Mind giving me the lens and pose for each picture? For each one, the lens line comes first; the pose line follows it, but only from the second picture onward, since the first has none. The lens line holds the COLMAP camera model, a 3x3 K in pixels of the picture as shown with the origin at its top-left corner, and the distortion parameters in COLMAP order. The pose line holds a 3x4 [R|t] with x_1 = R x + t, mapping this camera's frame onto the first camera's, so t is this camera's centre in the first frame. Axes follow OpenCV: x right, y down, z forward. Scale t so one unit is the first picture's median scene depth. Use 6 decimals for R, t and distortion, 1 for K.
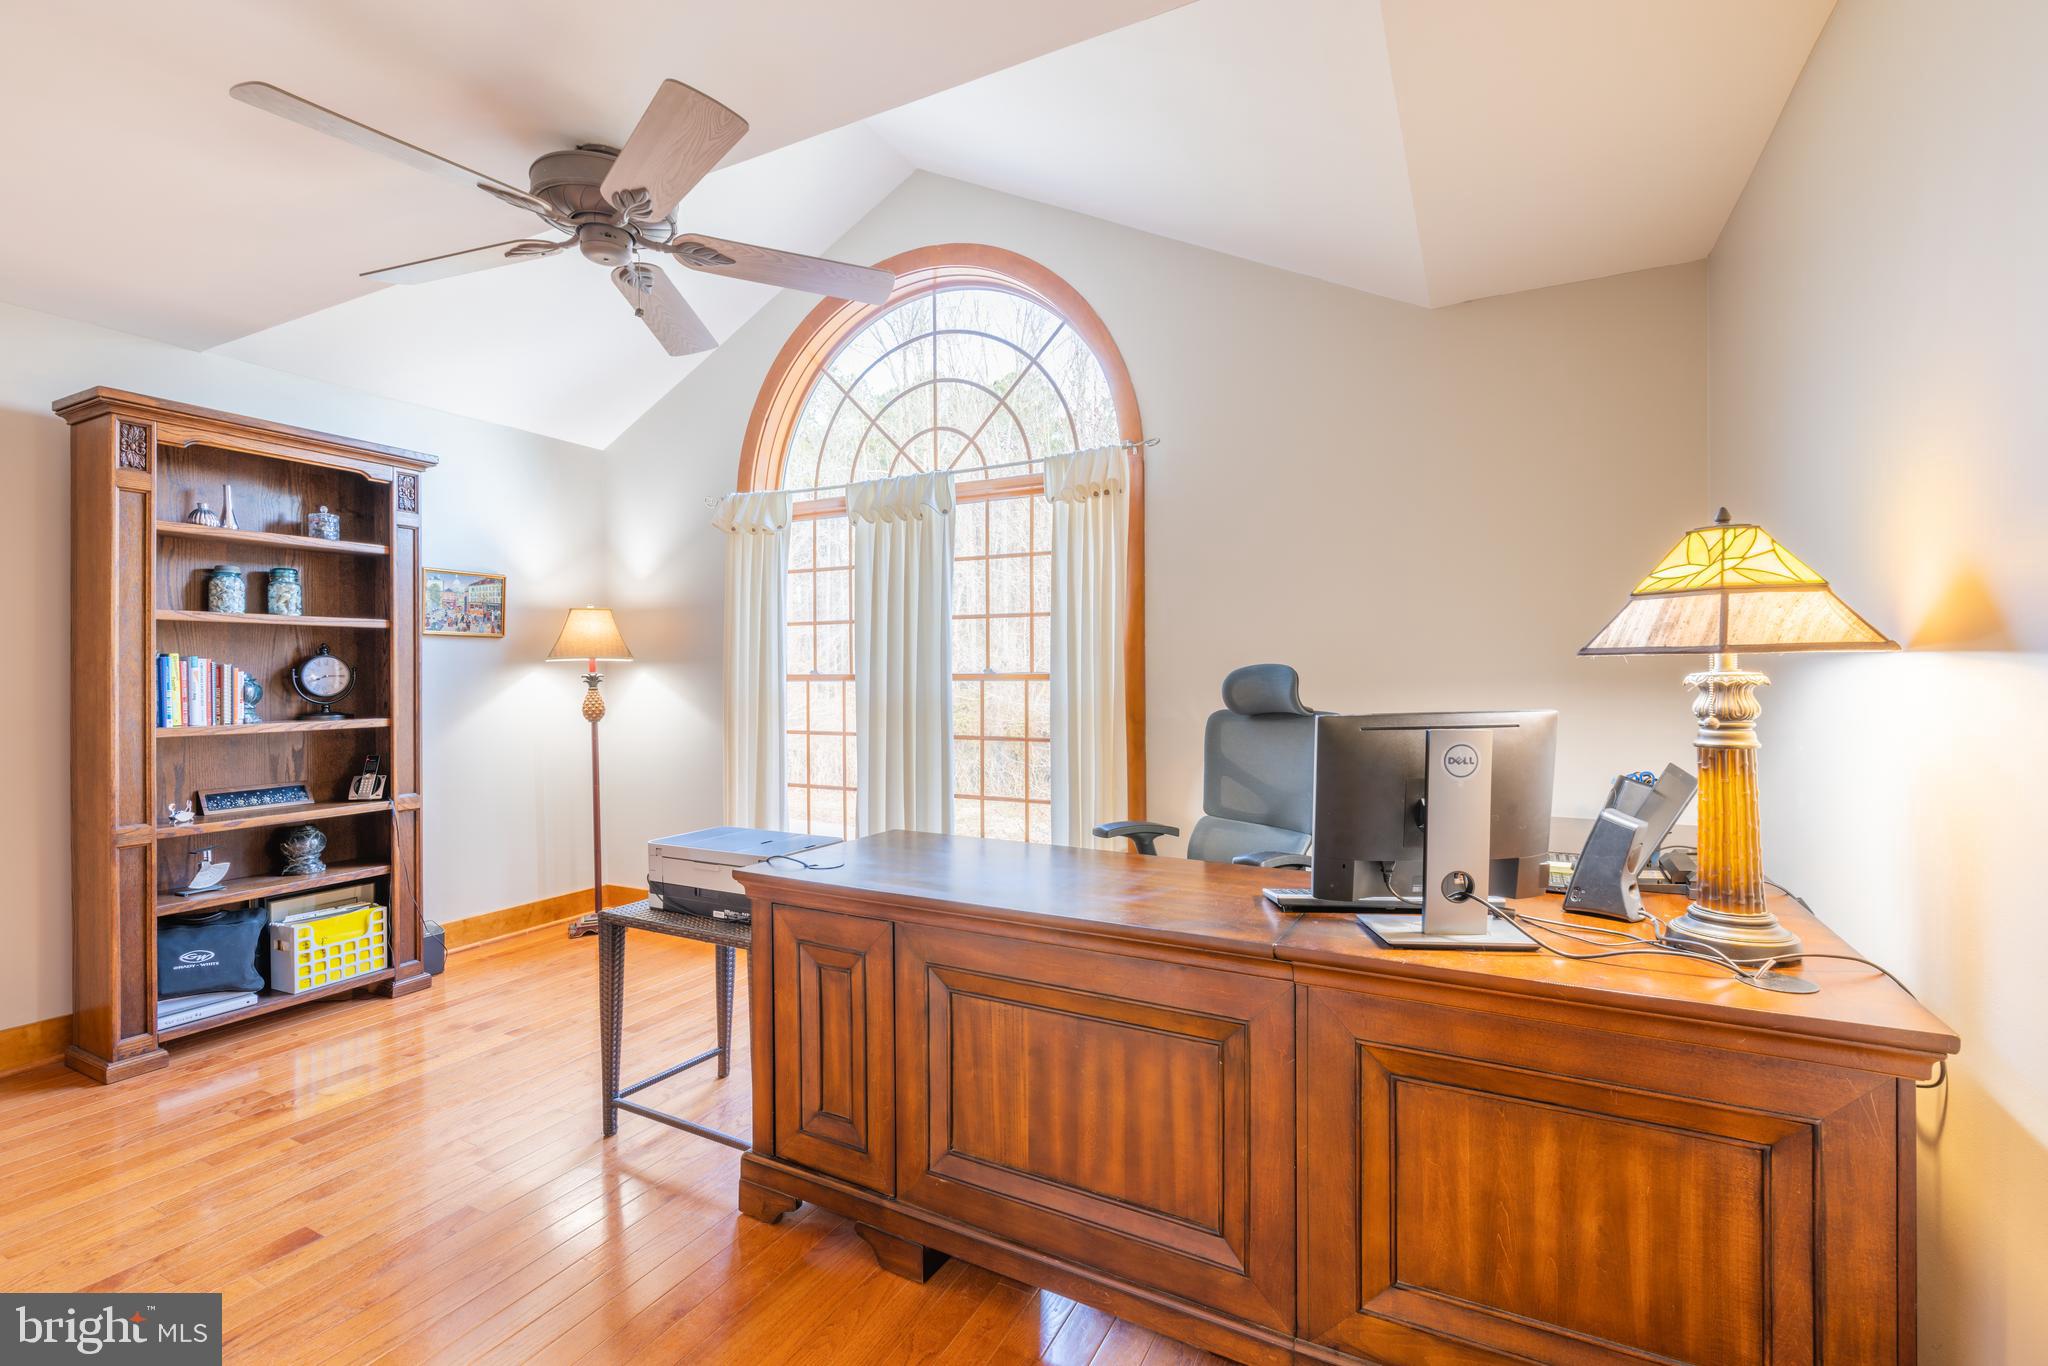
lens RADIAL K [[886.9, 0, 1014.9], [0, 886.9, 671.1], [0, 0, 1]] dist [-0.000366, -0.000109]
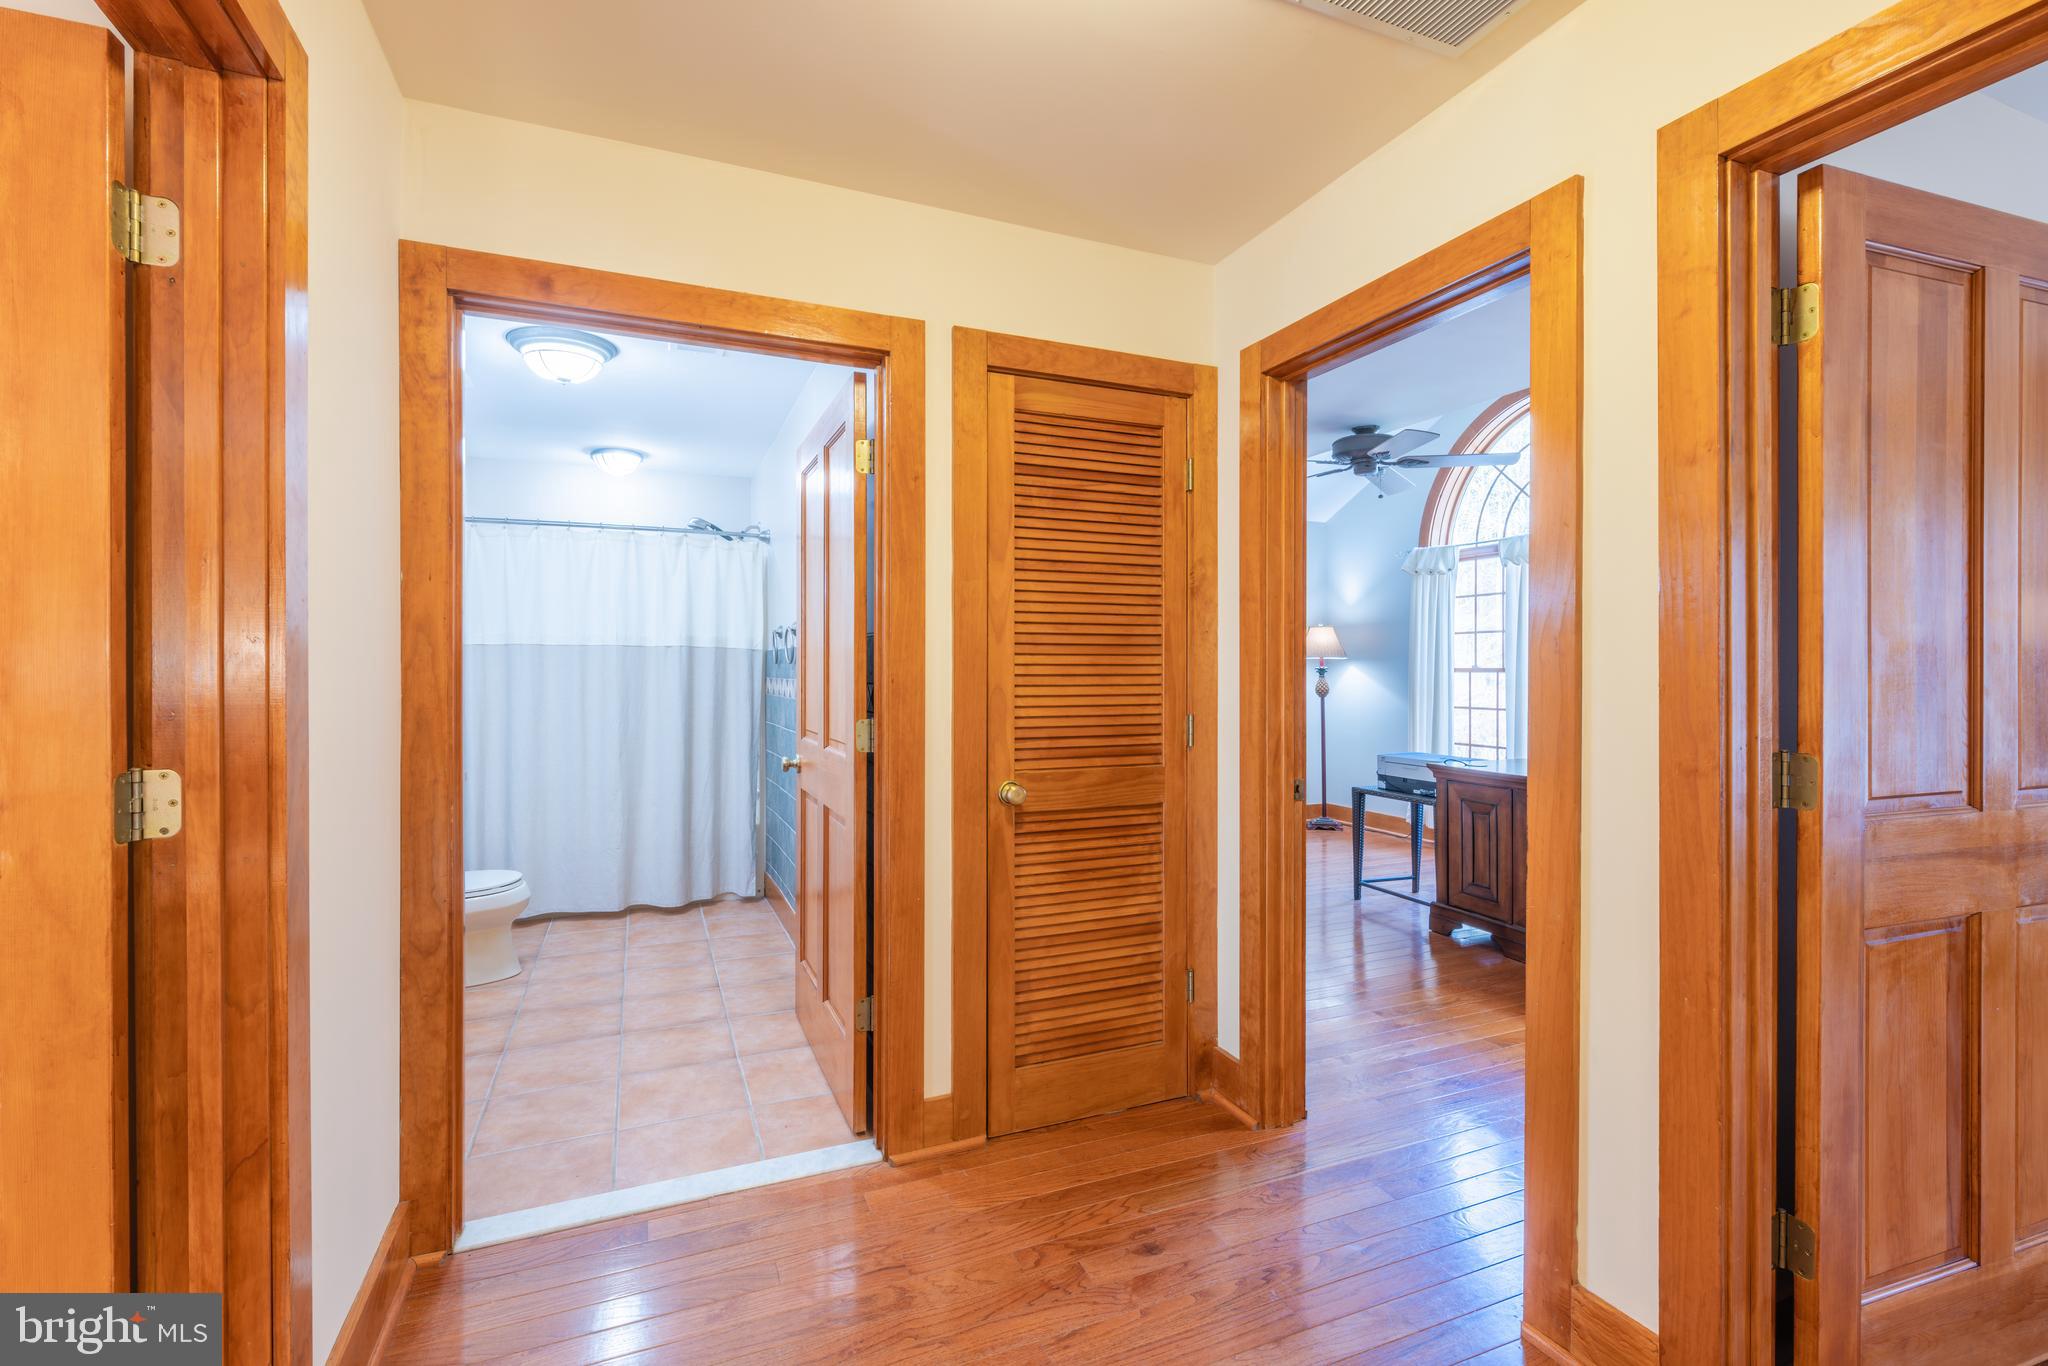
lens RADIAL K [[886.9, 0, 1013.1], [0, 886.9, 667.5], [0, 0, 1]] dist [-0.000366, -0.000109]
pose [[0.758011, 0.004128, -0.652228, 0.157811], [-0.003852, 0.999991, 0.001853, 0.003441], [0.652230, 0.001108, 0.758020, -0.633647]]
